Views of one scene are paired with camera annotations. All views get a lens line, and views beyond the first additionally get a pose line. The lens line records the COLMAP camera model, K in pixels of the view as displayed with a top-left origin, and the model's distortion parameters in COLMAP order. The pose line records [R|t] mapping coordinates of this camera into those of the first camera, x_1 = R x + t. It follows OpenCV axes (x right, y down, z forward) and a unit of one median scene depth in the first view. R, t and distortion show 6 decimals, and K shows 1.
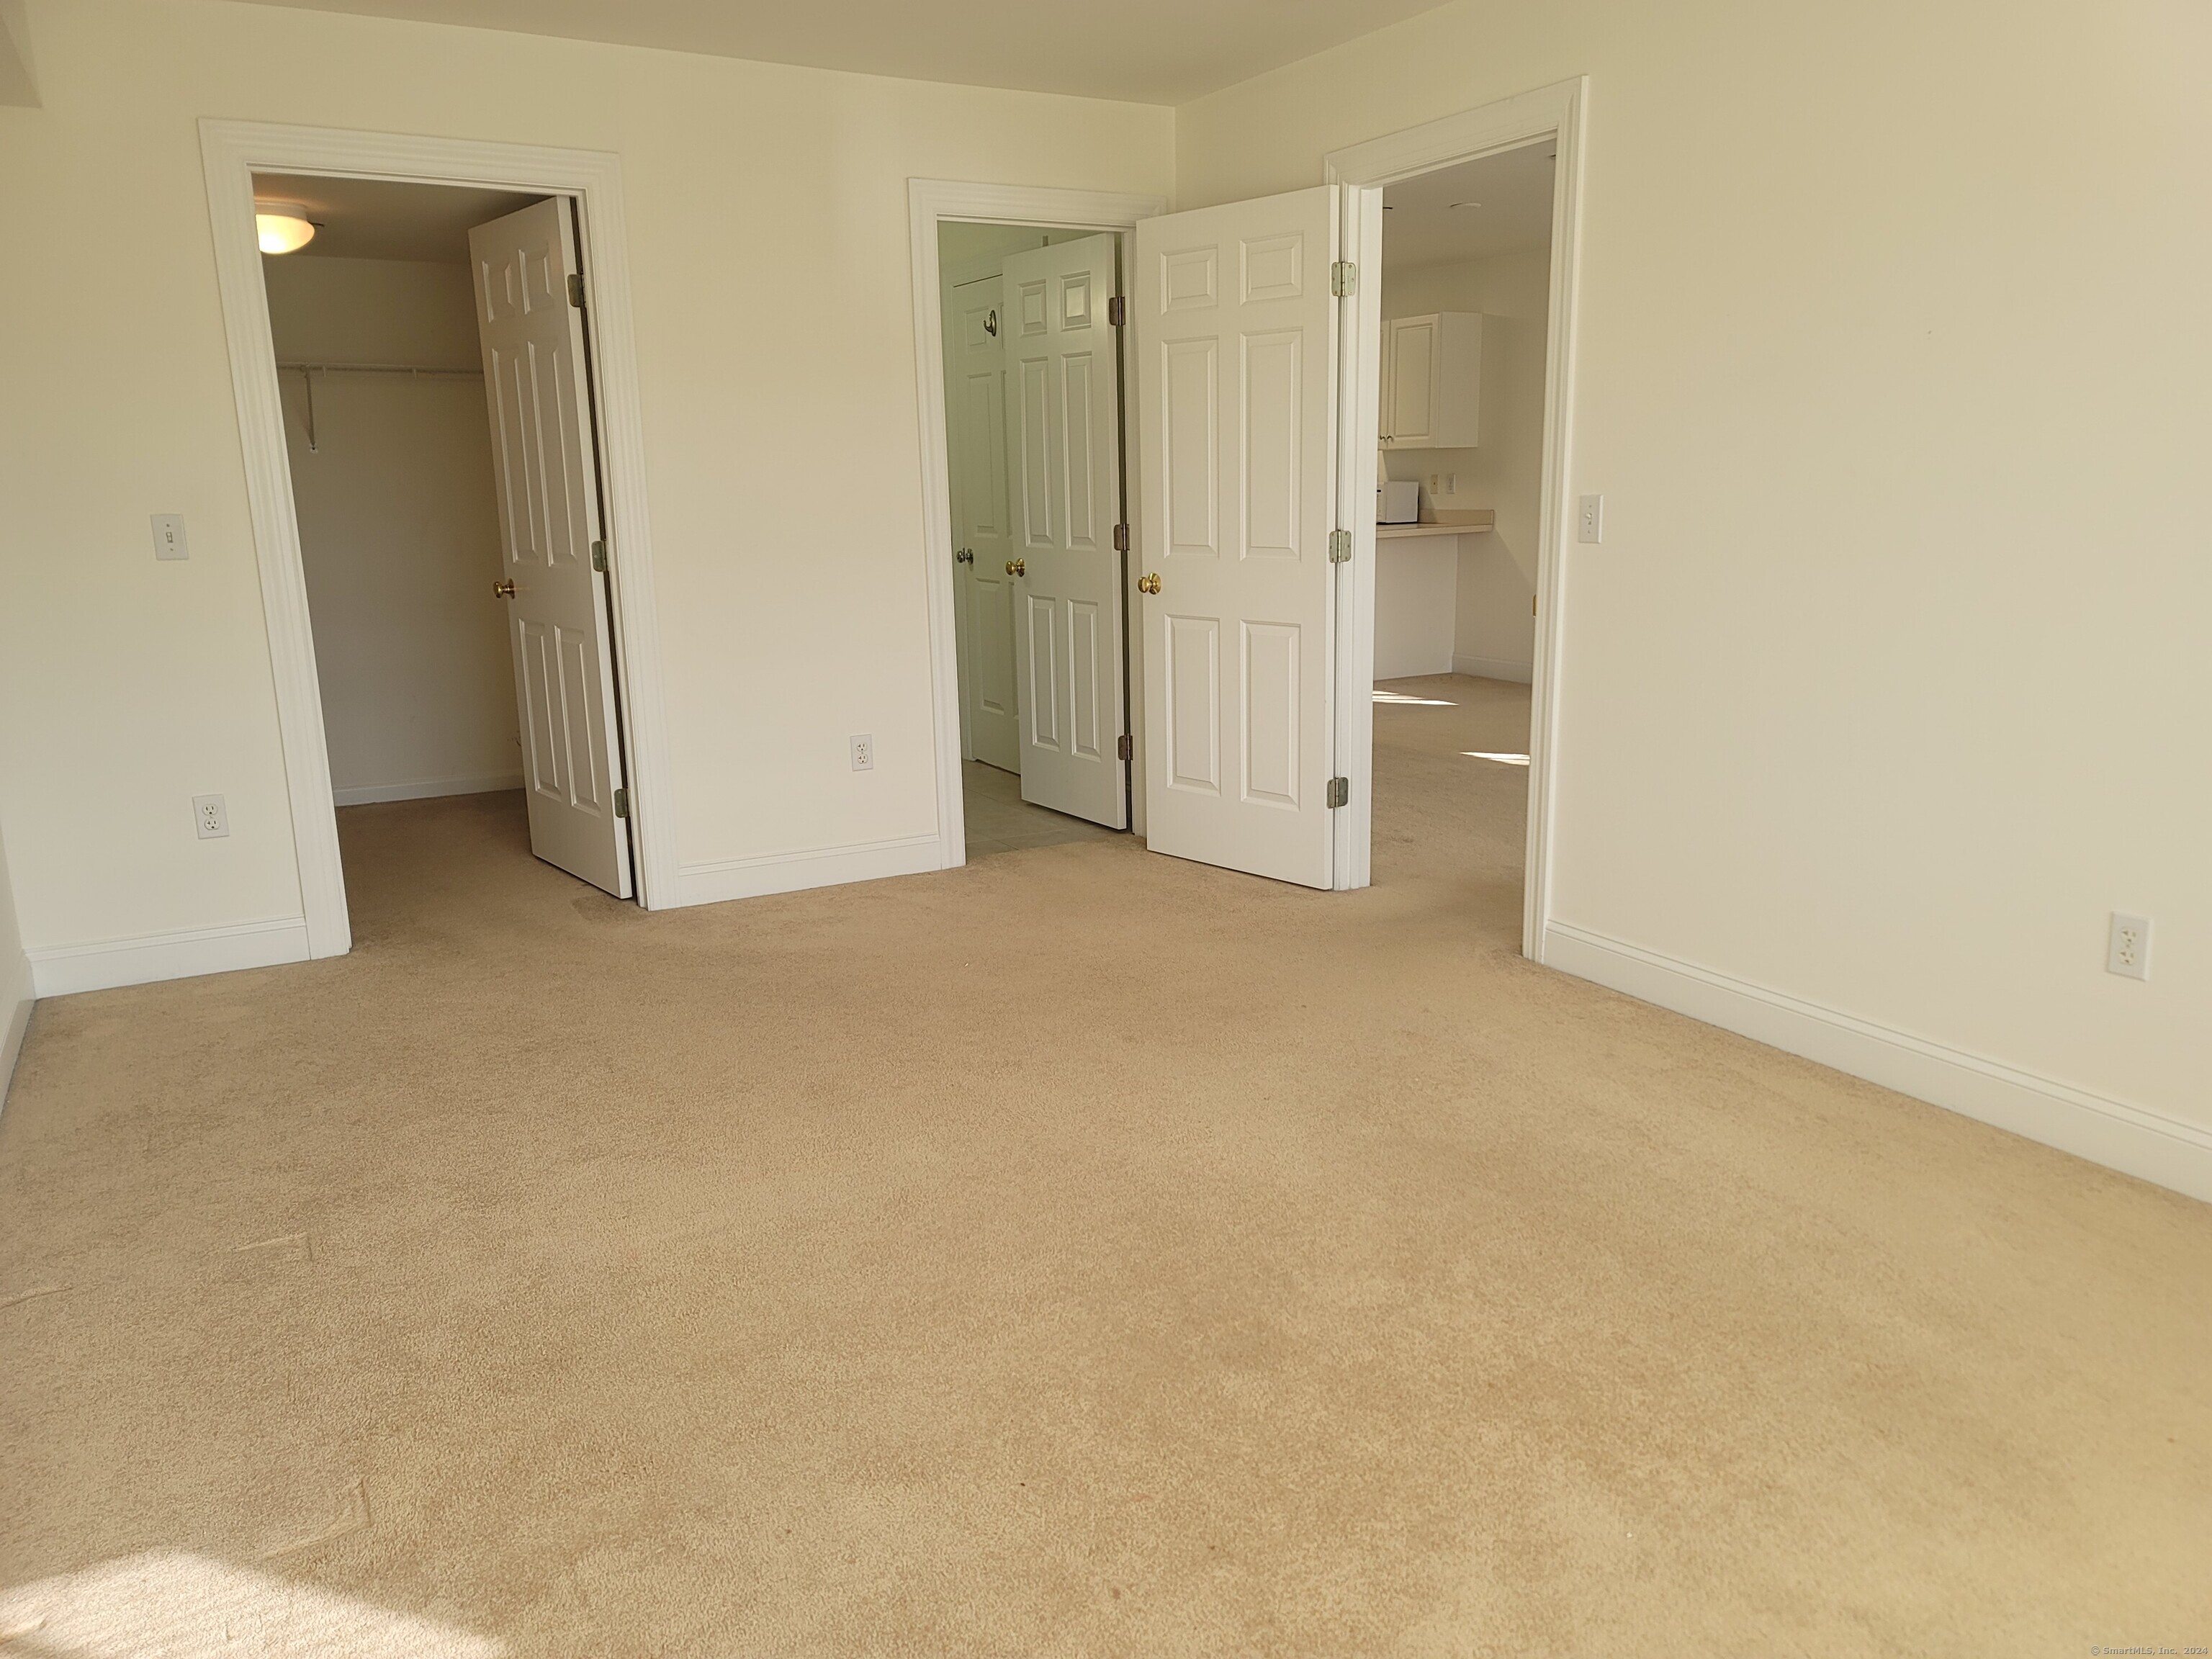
lens RADIAL K [[1624.2, 0, 1114.2], [0, 1624.2, 836.1], [0, 0, 1]] dist [0.058943, -0.002741]
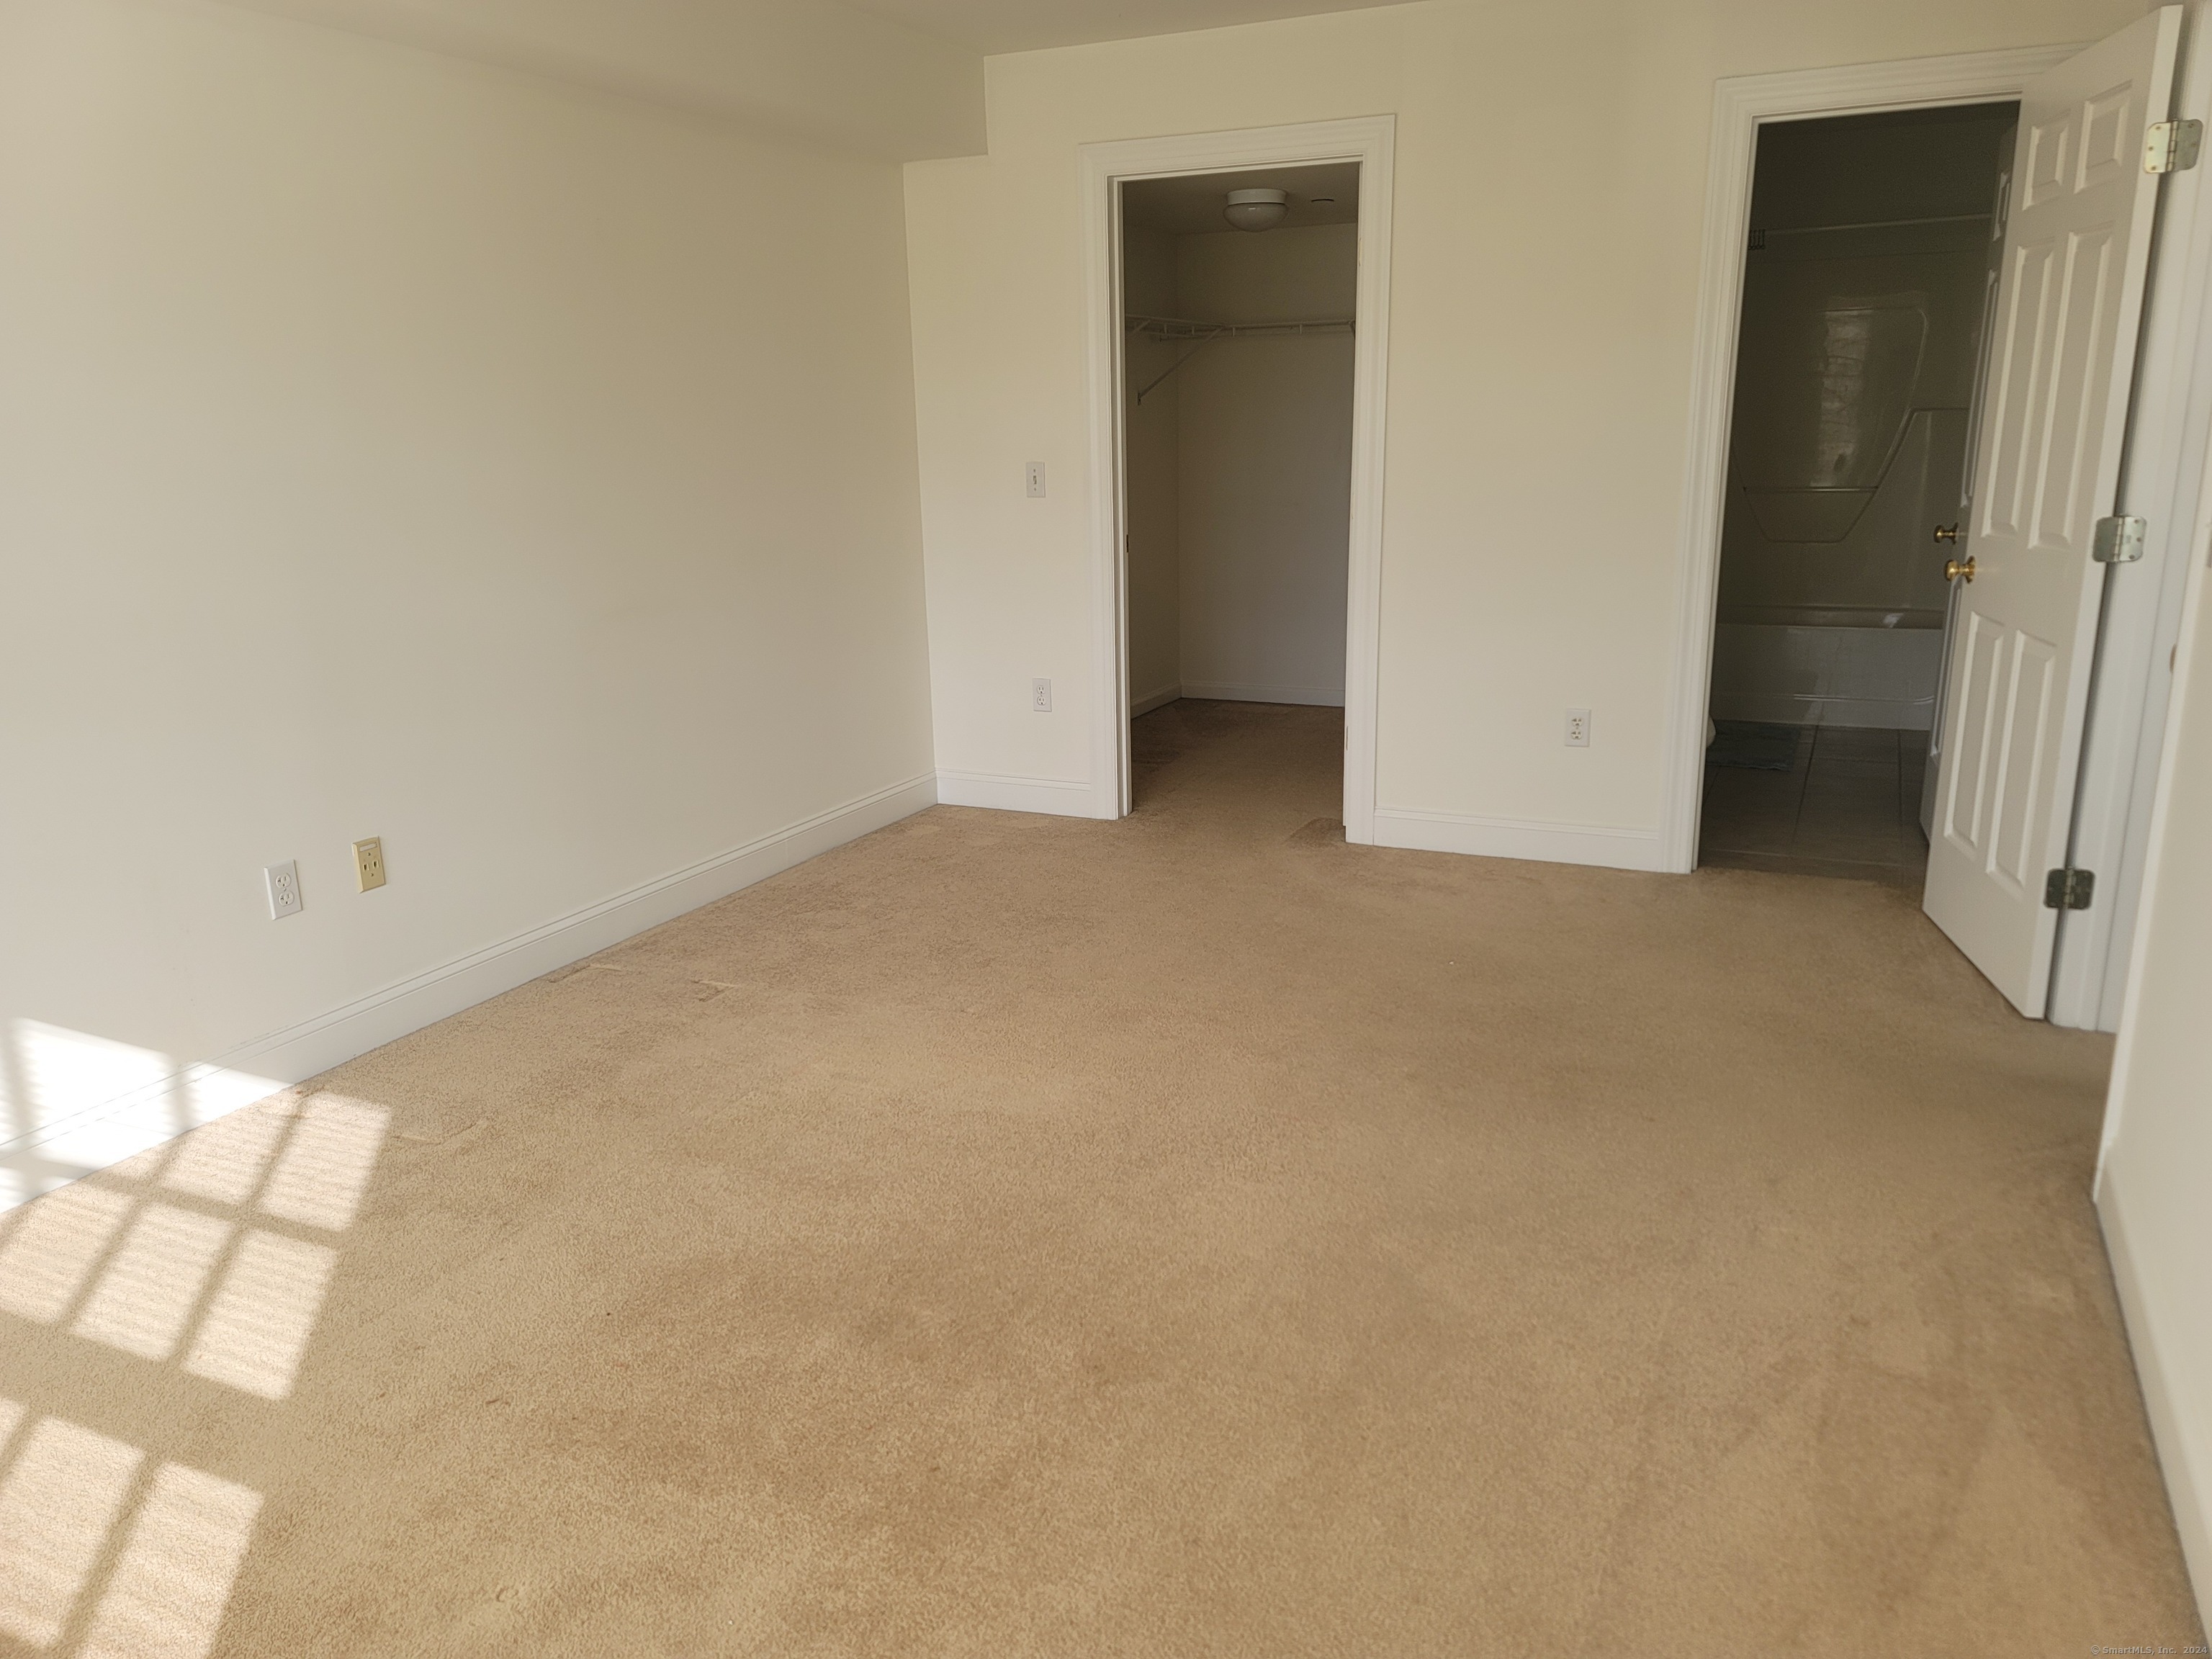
lens RADIAL K [[1624.2, 0, 1114.2], [0, 1624.2, 836.1], [0, 0, 1]] dist [0.058943, -0.002741]
pose [[0.608720, 0.210020, -0.765083, 0.424875], [-0.180984, 0.975659, 0.123828, -0.061117], [0.772466, 0.063091, 0.631914, 0.227517]]
